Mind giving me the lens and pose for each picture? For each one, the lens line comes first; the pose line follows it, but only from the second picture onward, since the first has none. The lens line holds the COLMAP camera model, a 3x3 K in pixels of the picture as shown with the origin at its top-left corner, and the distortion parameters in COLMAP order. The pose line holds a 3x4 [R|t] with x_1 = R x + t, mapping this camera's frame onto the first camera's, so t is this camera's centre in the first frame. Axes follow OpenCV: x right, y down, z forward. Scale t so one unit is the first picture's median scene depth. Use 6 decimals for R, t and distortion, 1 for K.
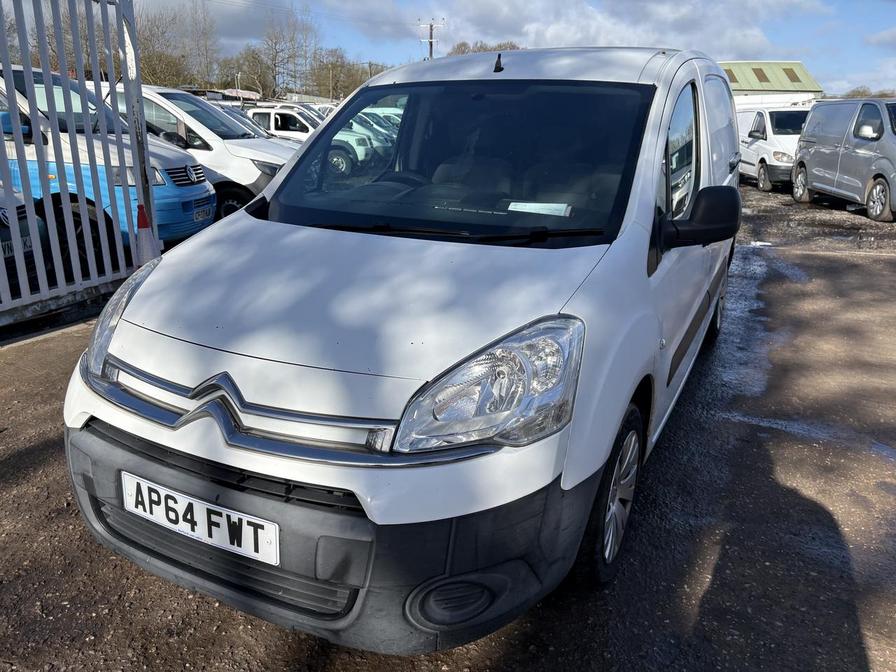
lens RADIAL K [[663.0, 0, 460.8], [0, 663.0, 346.5], [0, 0, 1]] dist [0.017472, -0.008081]
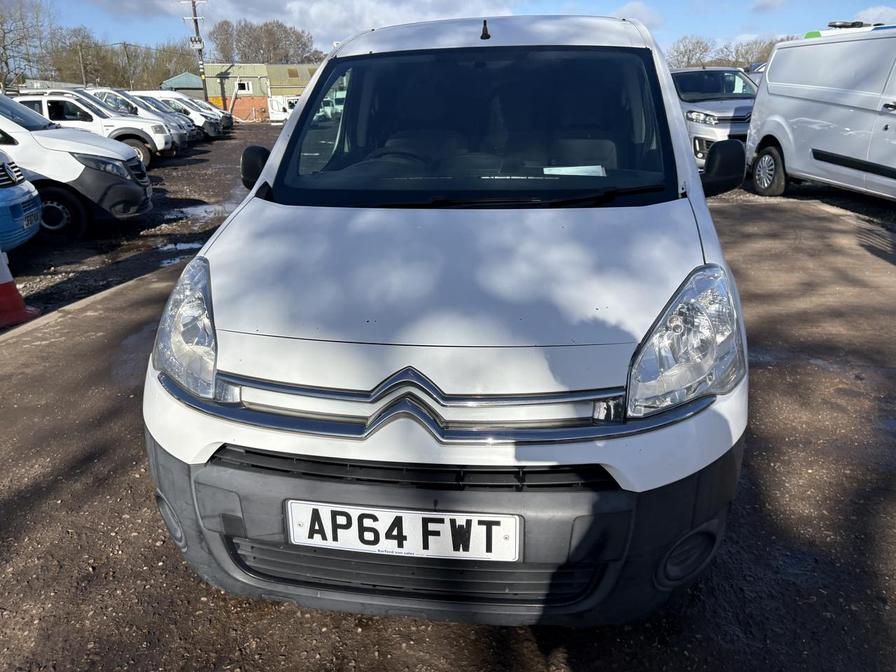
lens RADIAL K [[663.0, 0, 451.9], [0, 663.0, 338.4], [0, 0, 1]] dist [0.017472, -0.008081]
pose [[0.948996, -0.136773, 0.284078, -0.523445], [0.132531, 0.990589, 0.034194, -0.021860], [-0.286082, 0.005199, 0.958191, 0.113928]]
